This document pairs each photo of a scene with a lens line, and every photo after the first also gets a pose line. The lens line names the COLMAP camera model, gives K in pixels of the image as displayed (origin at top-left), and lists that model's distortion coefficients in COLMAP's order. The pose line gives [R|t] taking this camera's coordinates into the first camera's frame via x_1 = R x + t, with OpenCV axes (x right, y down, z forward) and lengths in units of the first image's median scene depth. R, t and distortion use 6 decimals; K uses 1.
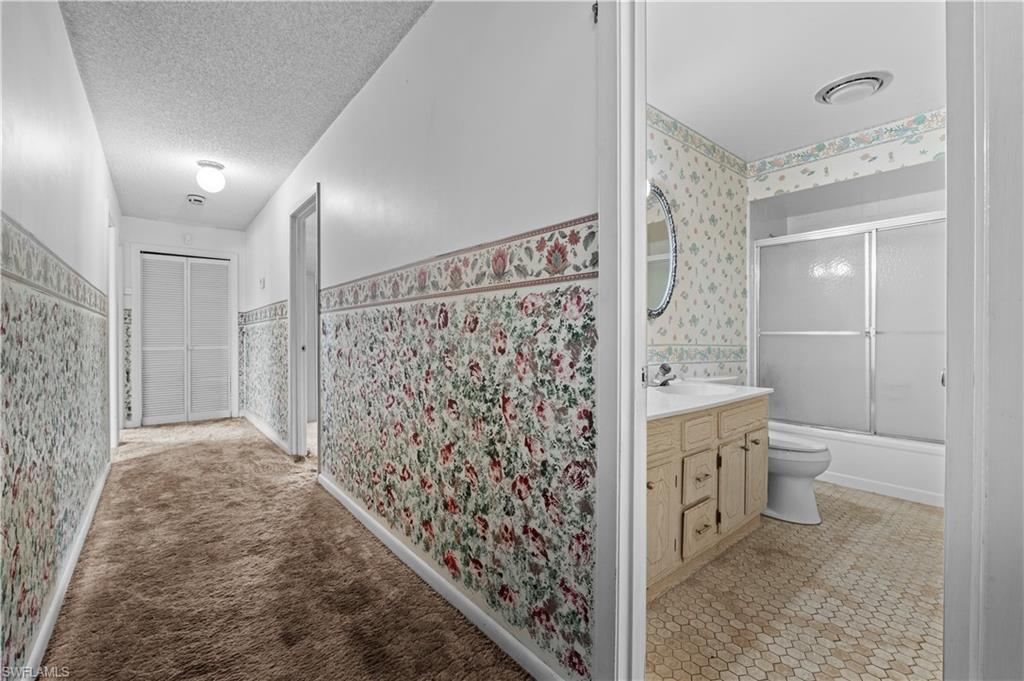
lens RADIAL K [[436.1, 0, 509.2], [0, 436.1, 337.0], [0, 0, 1]] dist [-0.008487, -0.000112]
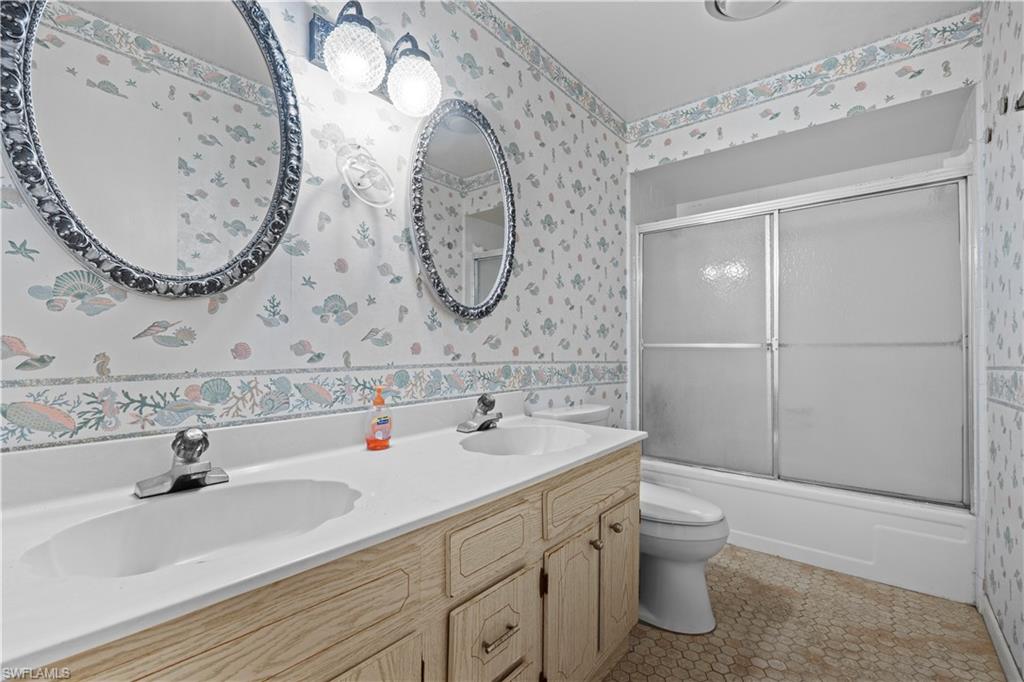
lens RADIAL K [[436.1, 0, 514.8], [0, 436.1, 344.8], [0, 0, 1]] dist [-0.008487, -0.000112]
pose [[0.981592, 0.003123, 0.190964, 0.241855], [-0.000965, 0.999935, -0.011393, -0.001111], [-0.190988, 0.010998, 0.981531, 0.335520]]
